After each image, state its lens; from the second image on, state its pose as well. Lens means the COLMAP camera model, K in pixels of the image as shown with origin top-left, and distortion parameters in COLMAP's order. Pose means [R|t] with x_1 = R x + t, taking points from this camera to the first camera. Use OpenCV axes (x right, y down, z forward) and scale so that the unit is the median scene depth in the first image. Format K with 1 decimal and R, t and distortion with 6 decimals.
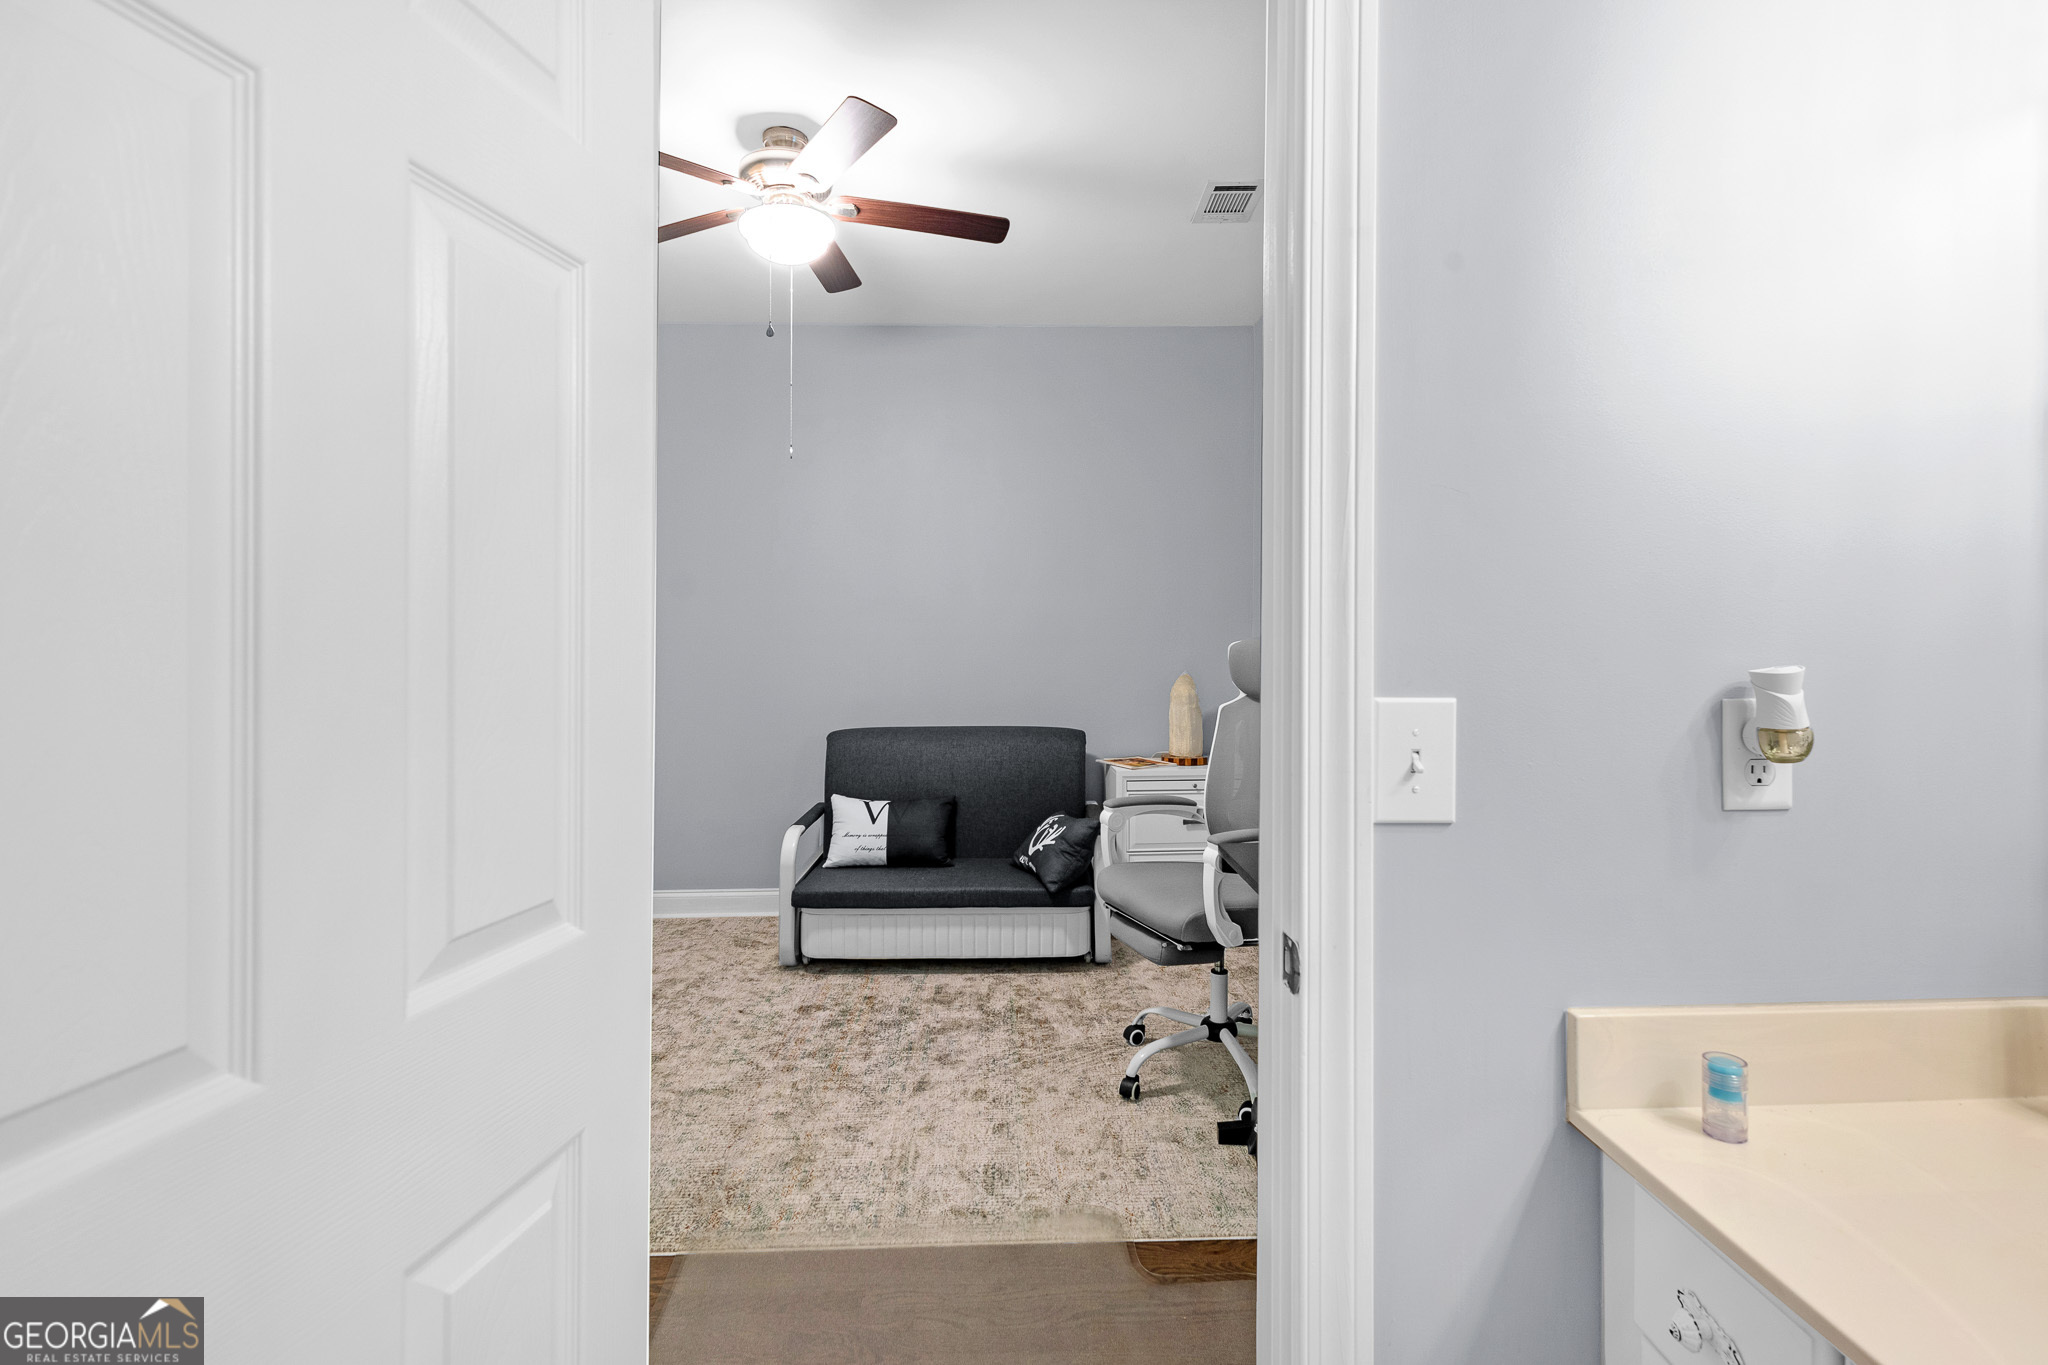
lens RADIAL K [[945.3, 0, 1024.4], [0, 945.3, 631.9], [0, 0, 1]] dist [0.004611, 0.000166]
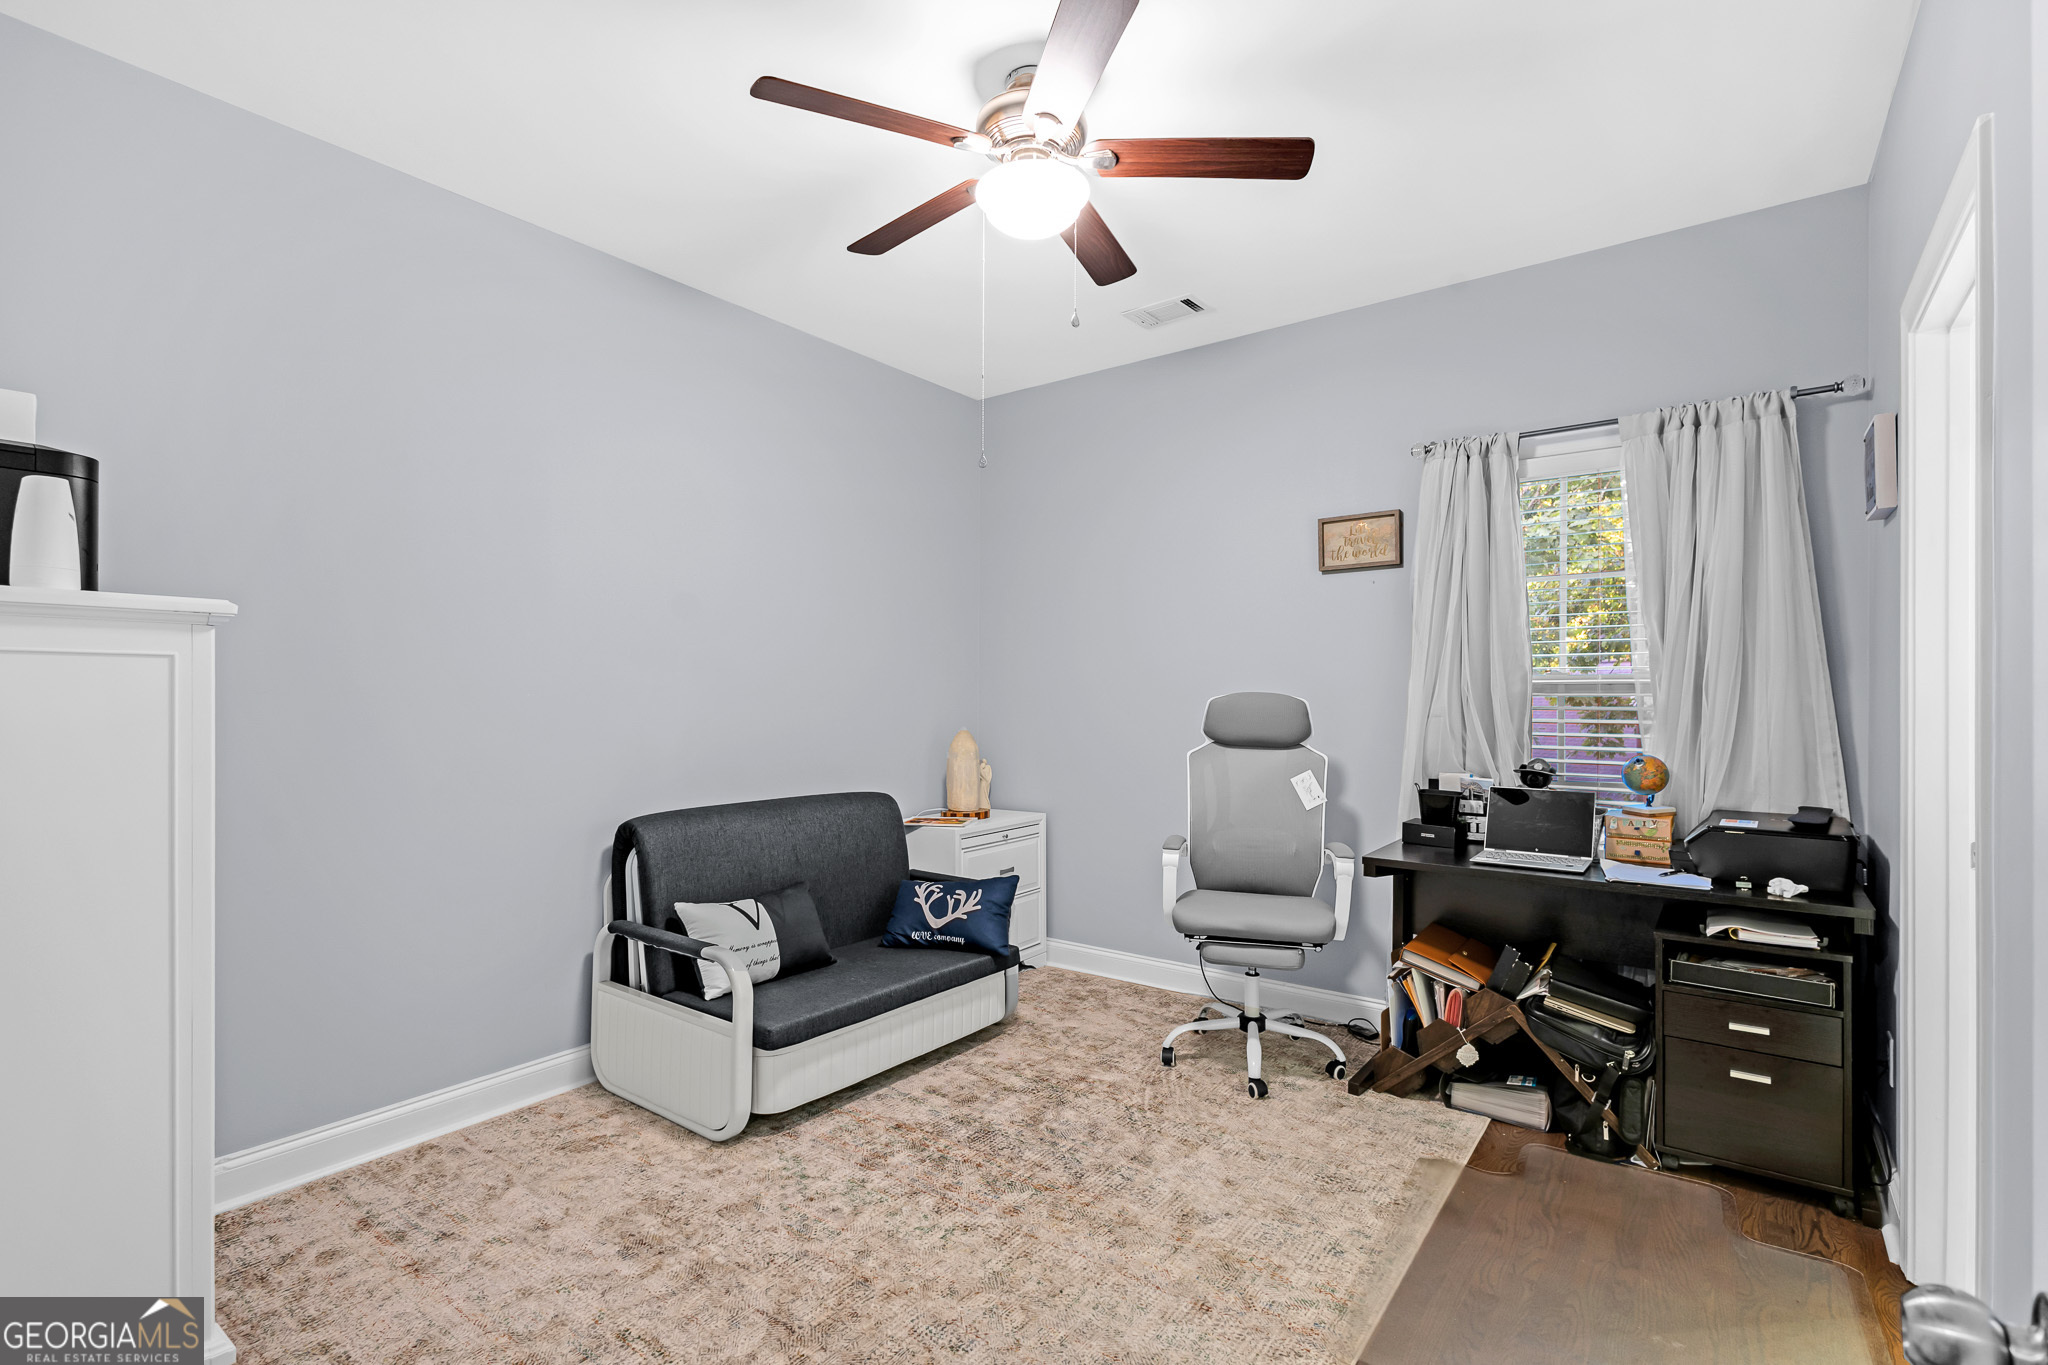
lens RADIAL K [[945.3, 0, 1023.3], [0, 945.3, 693.9], [0, 0, 1]] dist [0.004611, 0.000166]
pose [[0.626109, 0.006528, 0.779708, -0.718427], [-0.005488, 0.999977, -0.003965, 0.011247], [-0.779716, -0.001797, 0.626130, 0.385393]]
